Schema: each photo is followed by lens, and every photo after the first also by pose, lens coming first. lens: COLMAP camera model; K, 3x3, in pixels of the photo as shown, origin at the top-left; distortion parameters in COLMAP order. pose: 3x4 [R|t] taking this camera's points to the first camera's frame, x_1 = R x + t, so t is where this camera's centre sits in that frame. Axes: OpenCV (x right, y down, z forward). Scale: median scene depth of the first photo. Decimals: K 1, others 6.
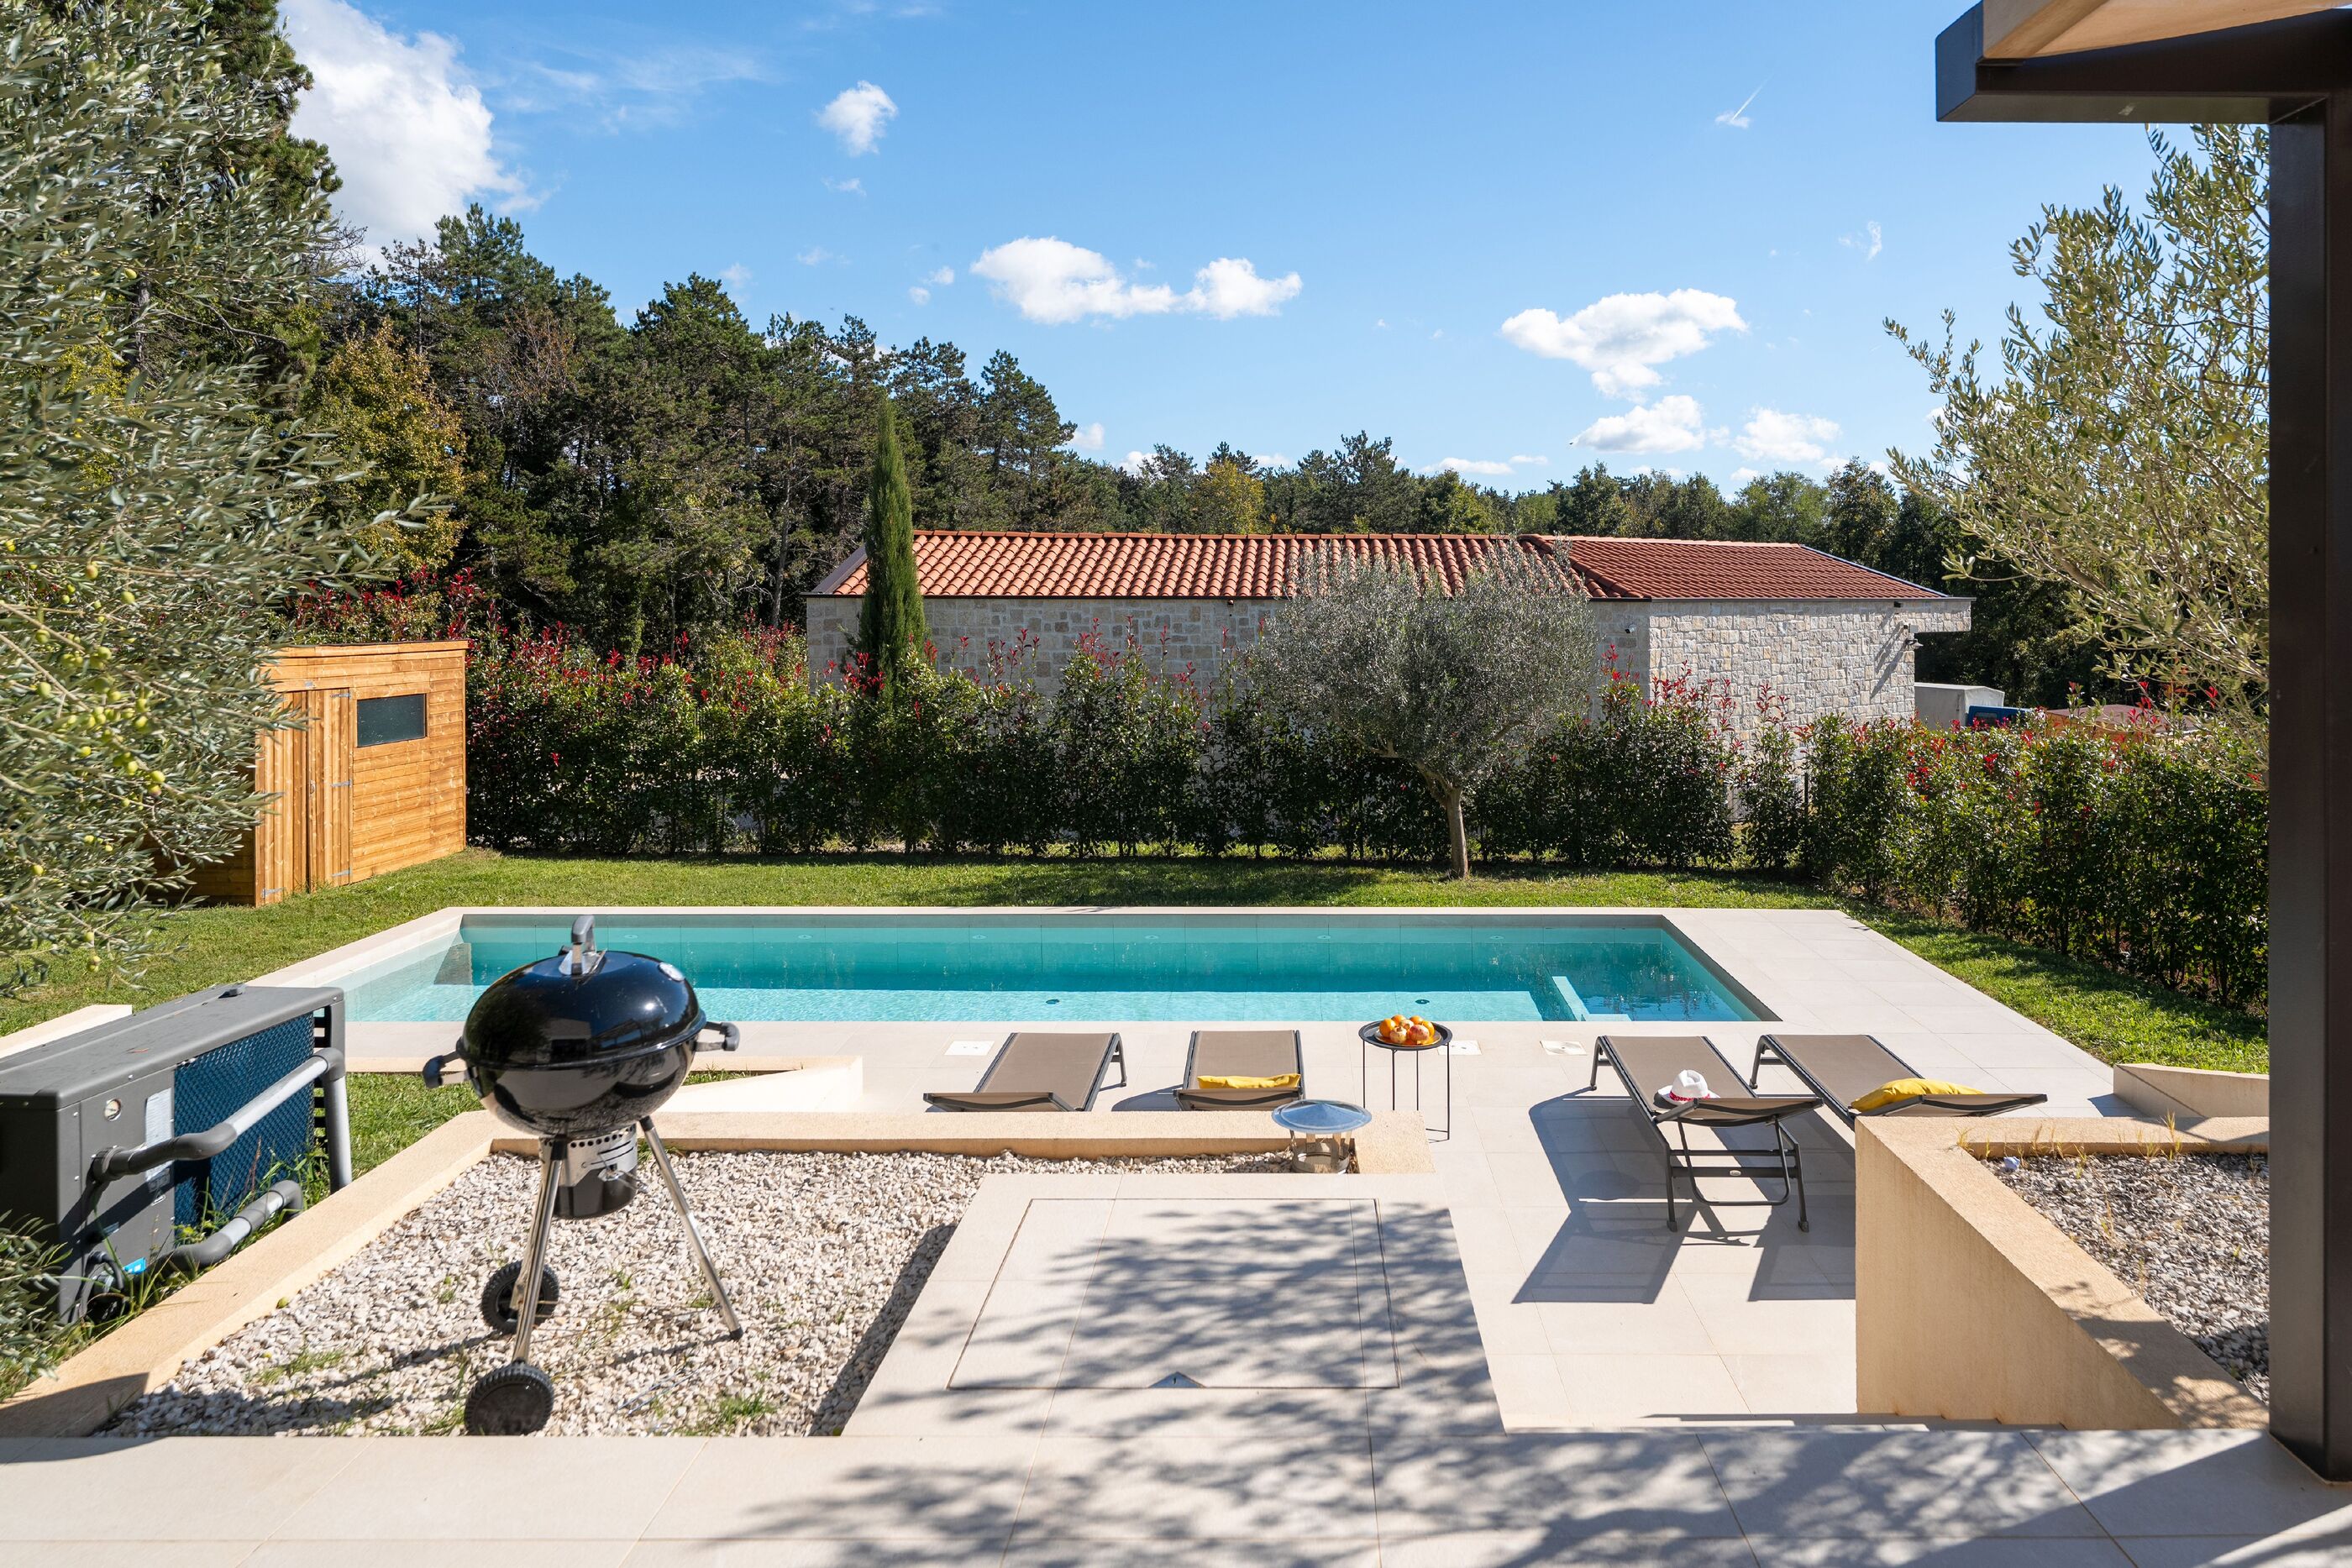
lens RADIAL K [[1433.1, 0, 1306.7], [0, 1433.1, 658.1], [0, 0, 1]] dist [-0.004561, 0.001512]
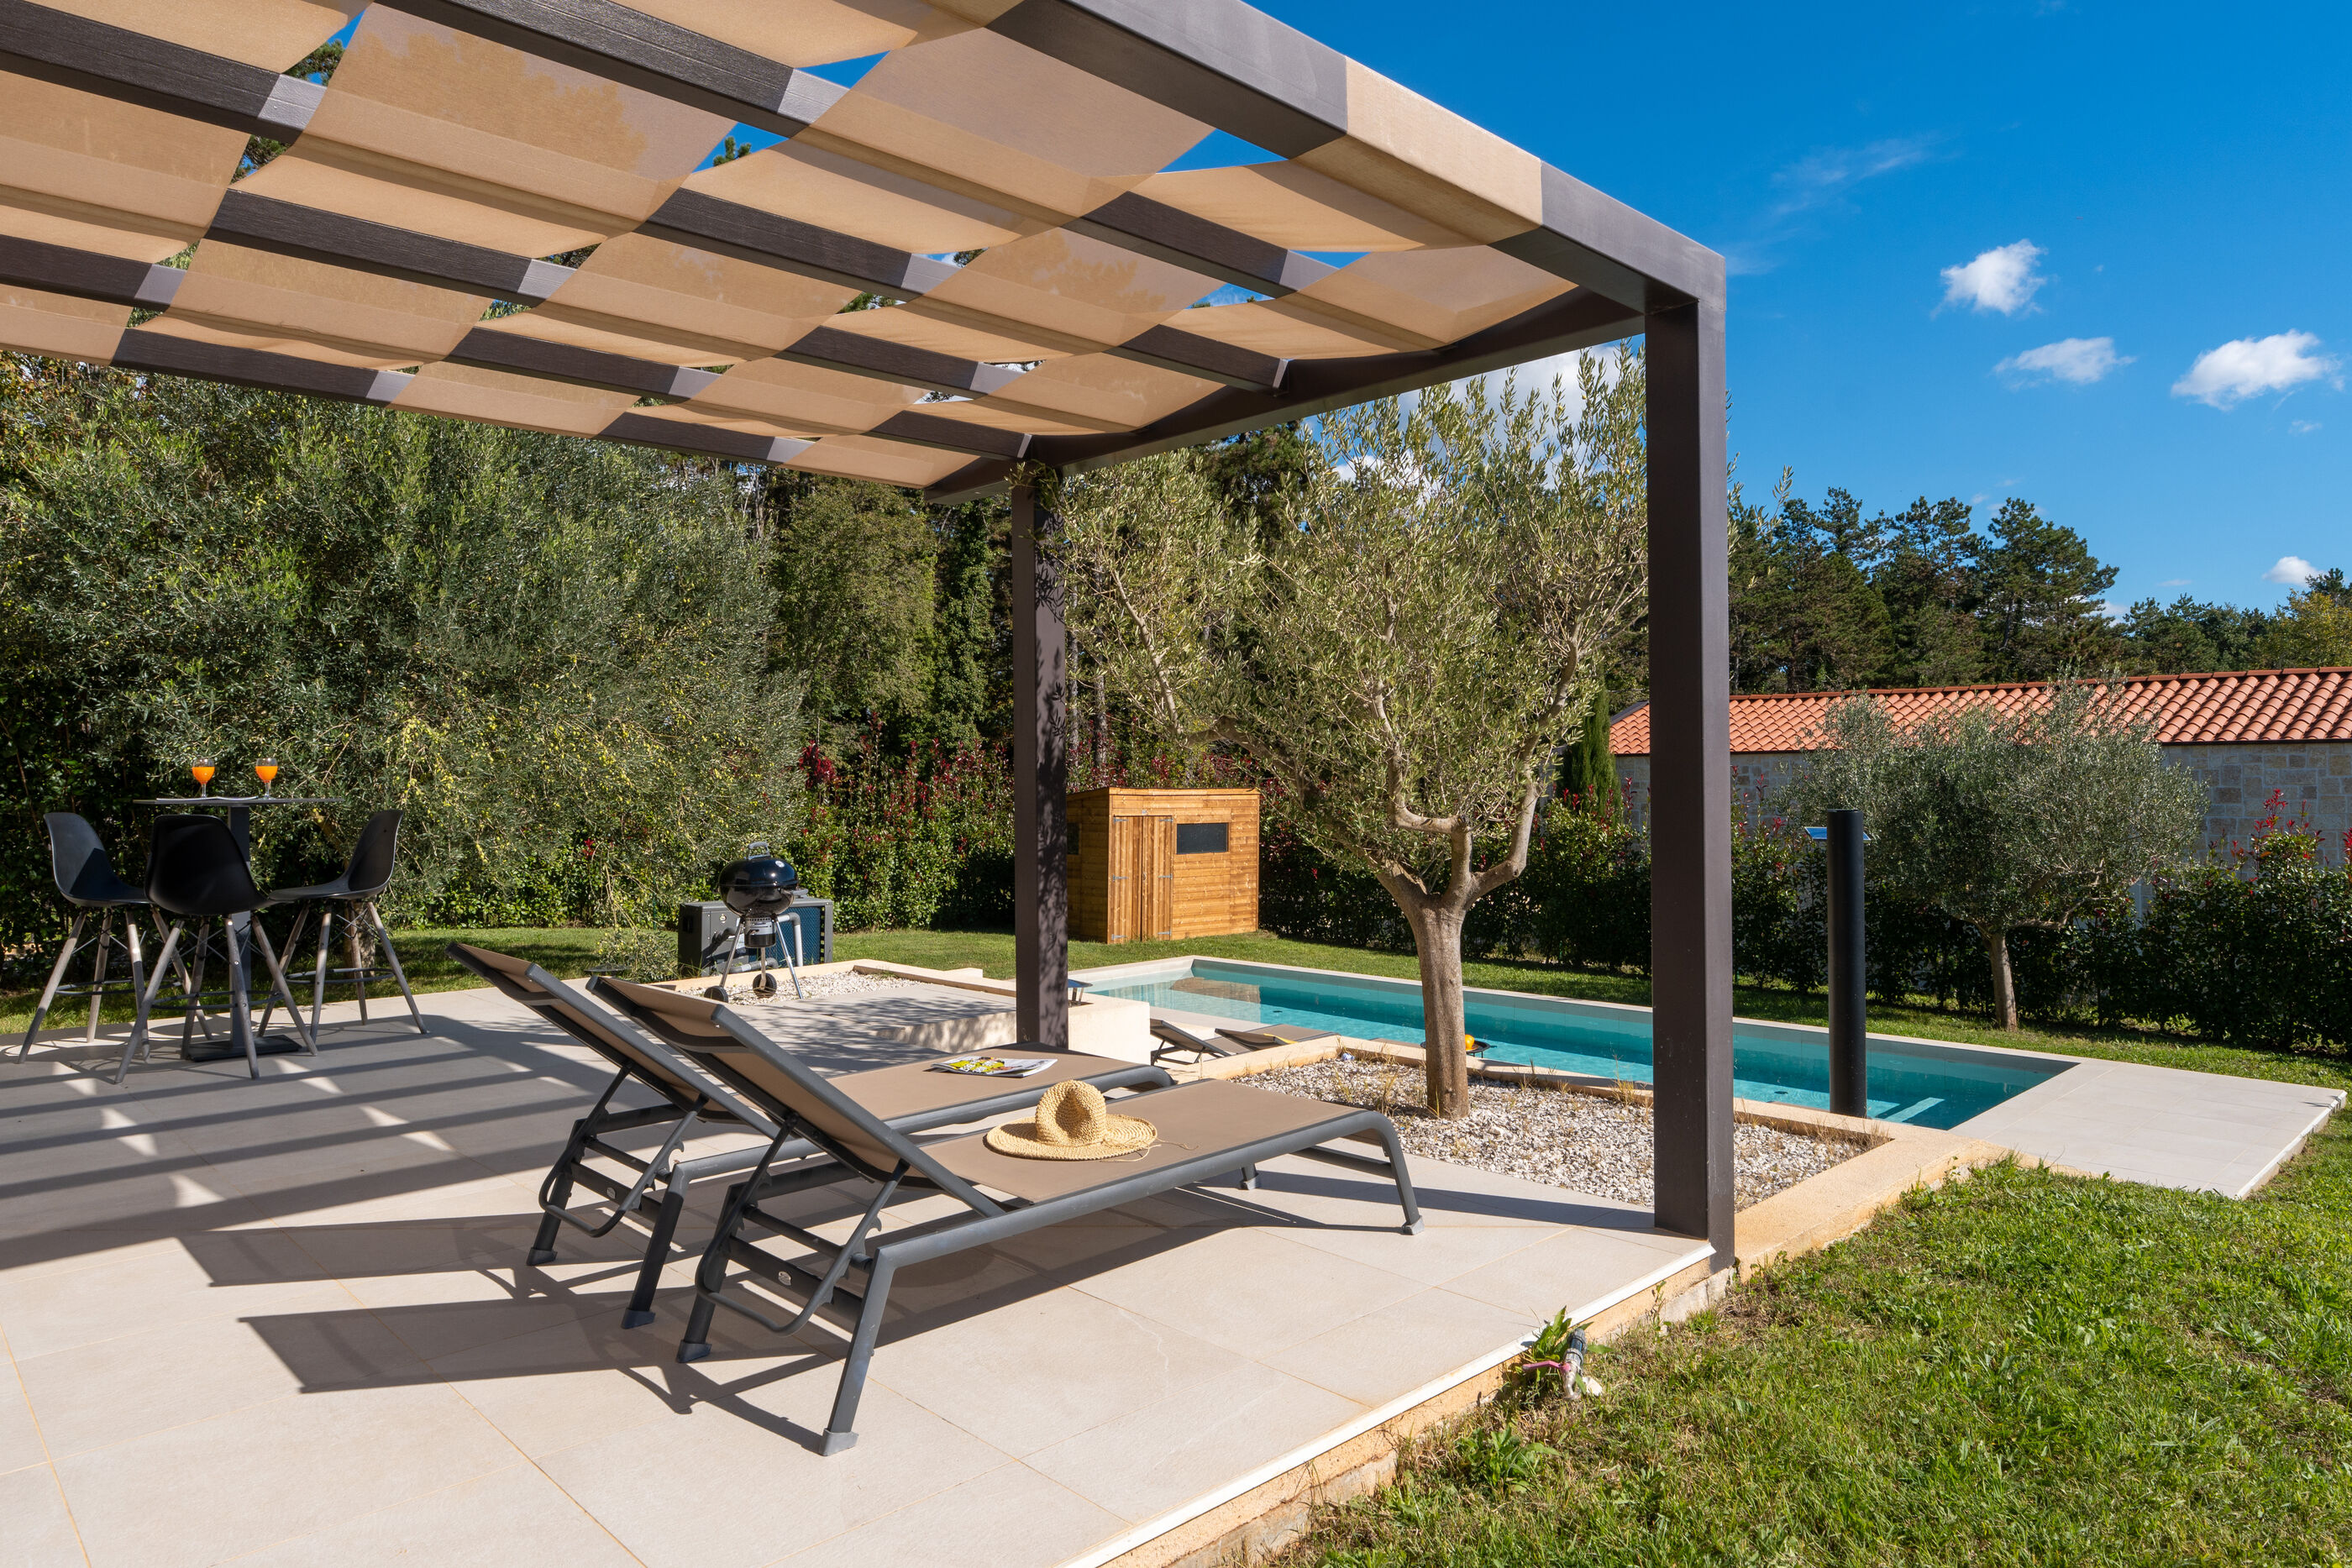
lens RADIAL K [[1436.0, 0, 1176.0], [0, 1436.0, 784.0], [0, 0, 1]] dist [-0.012765, -0.000639]
pose [[0.682904, -0.007729, -0.730467, 0.302950], [-0.019315, 0.999403, -0.028632, 0.019024], [0.730252, 0.033662, 0.682348, -0.048360]]
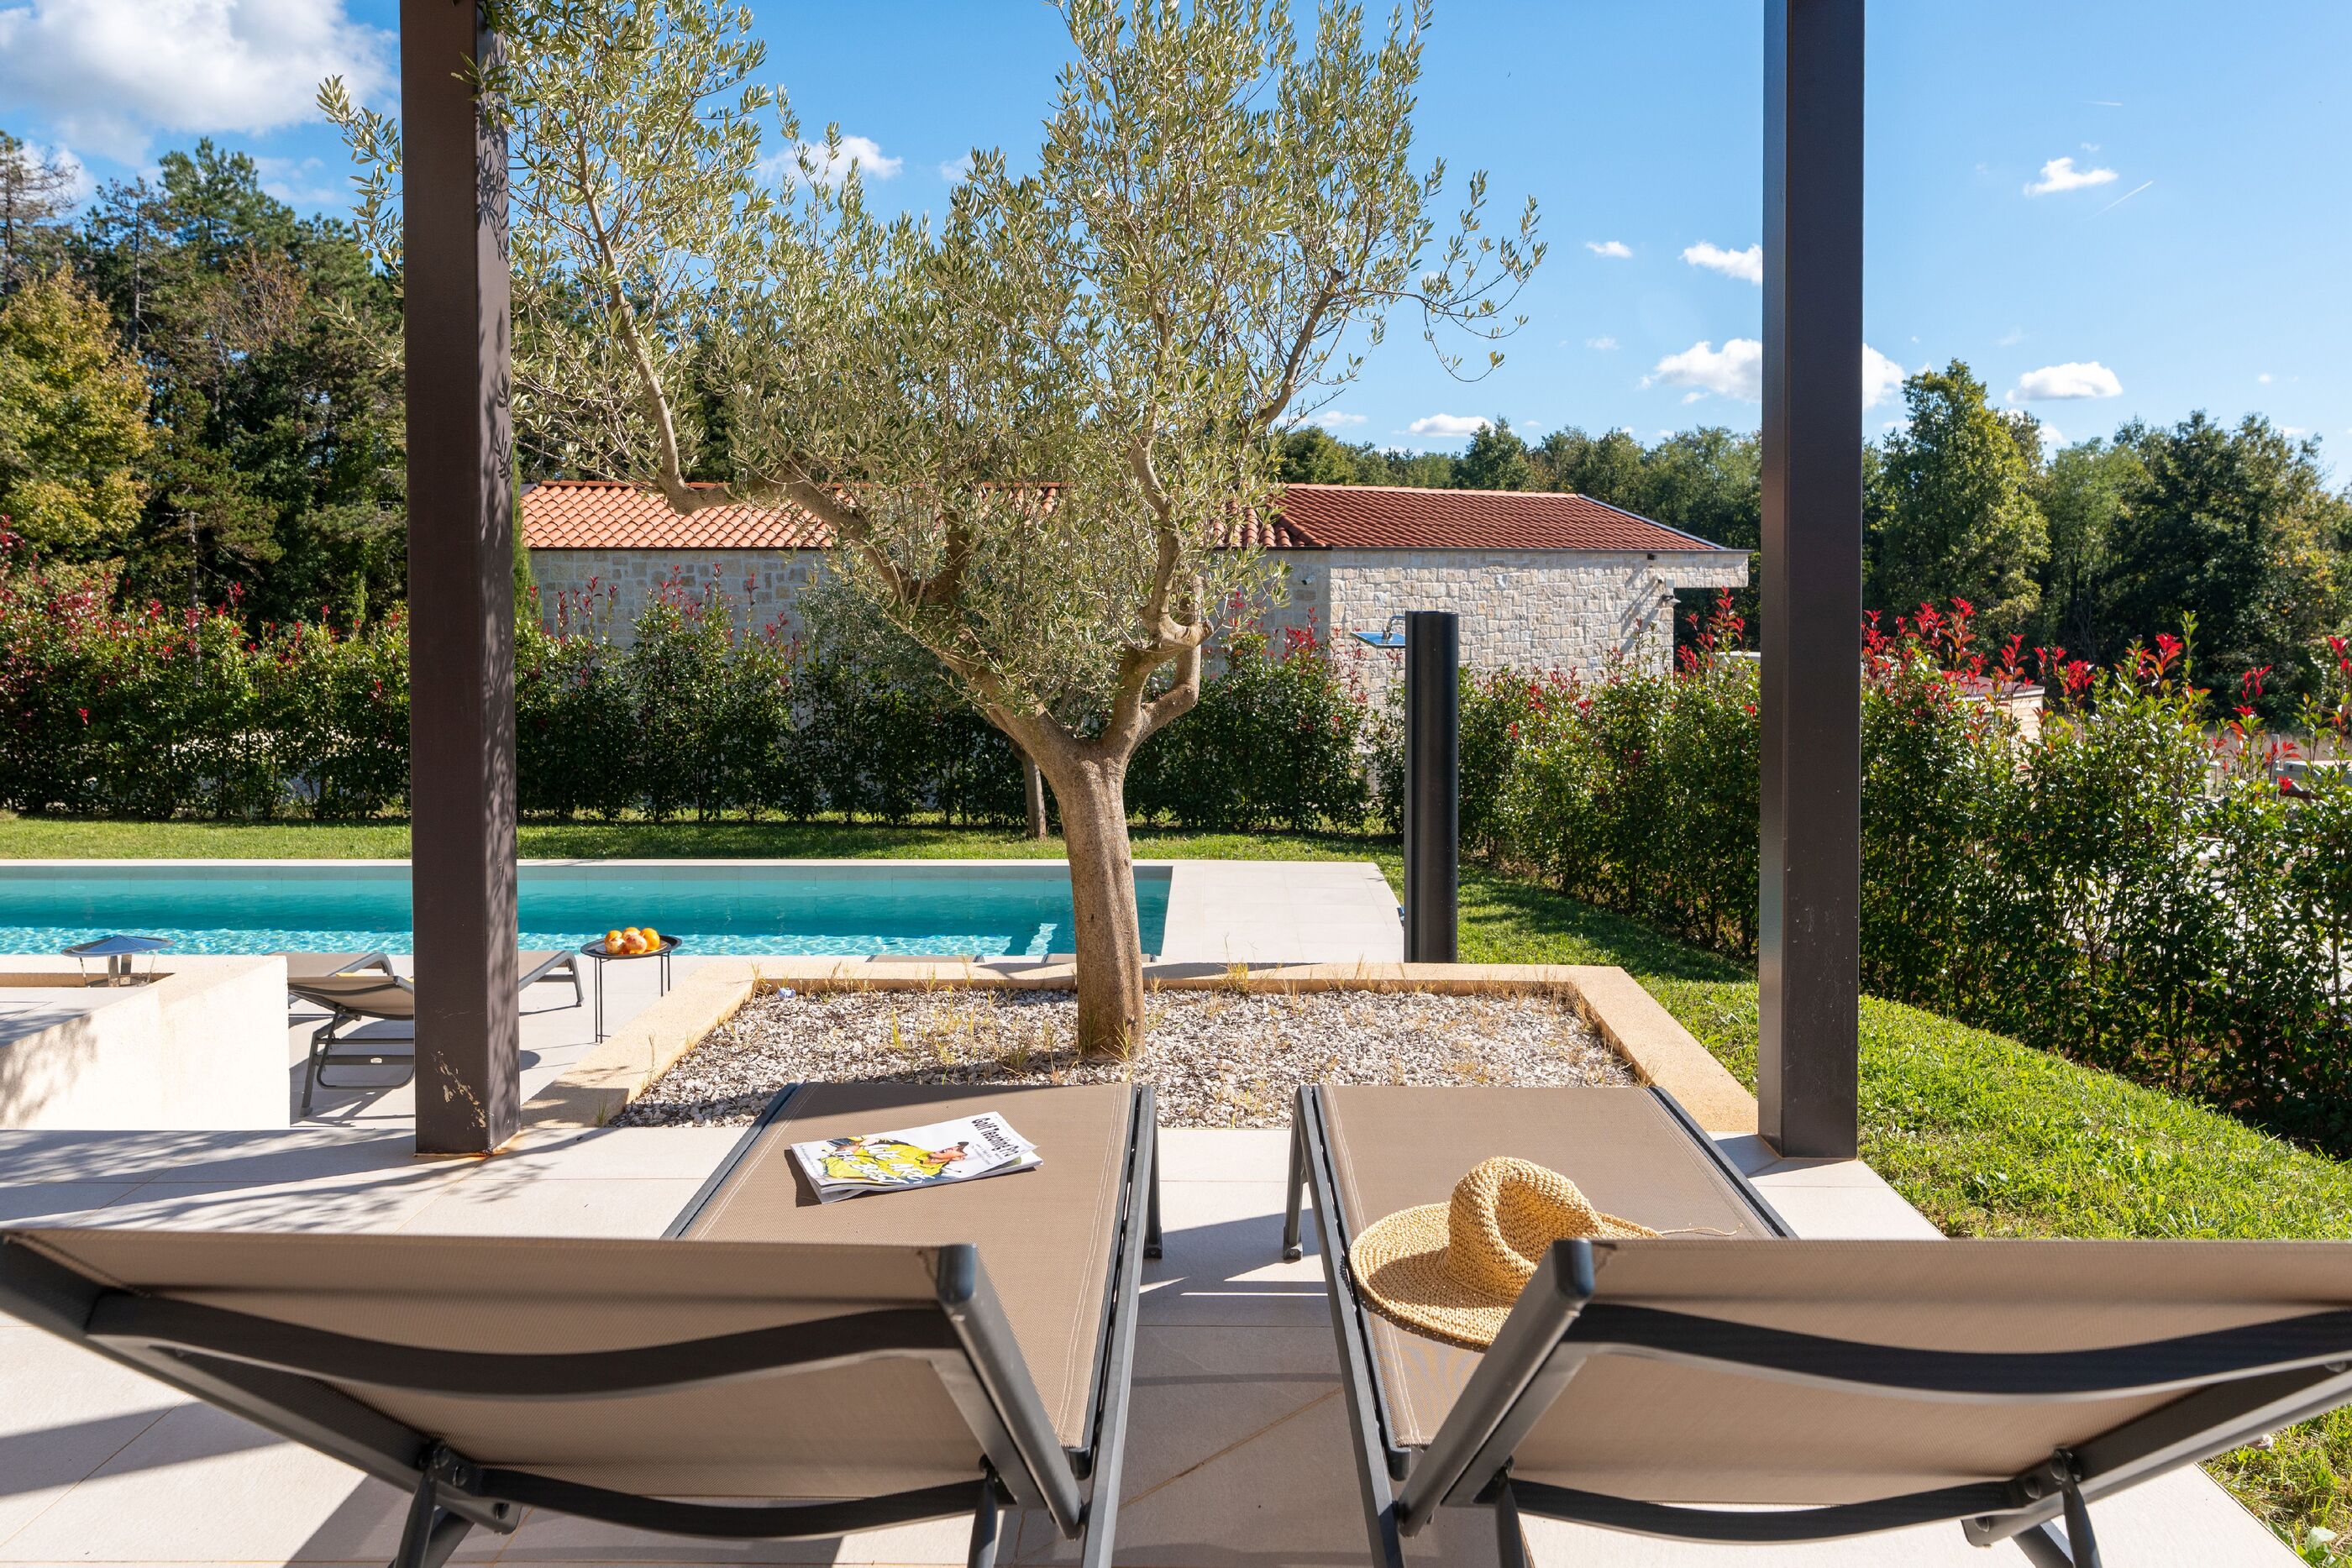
lens RADIAL K [[1626.8, 0, 1186.8], [0, 1626.8, 622.3], [0, 0, 1]] dist [-0.000871, 0.001189]
pose [[0.999706, -0.004153, -0.023905, 0.163426], [0.003802, 0.999884, -0.014730, 0.020040], [0.023963, 0.014635, 0.999606, -0.037321]]
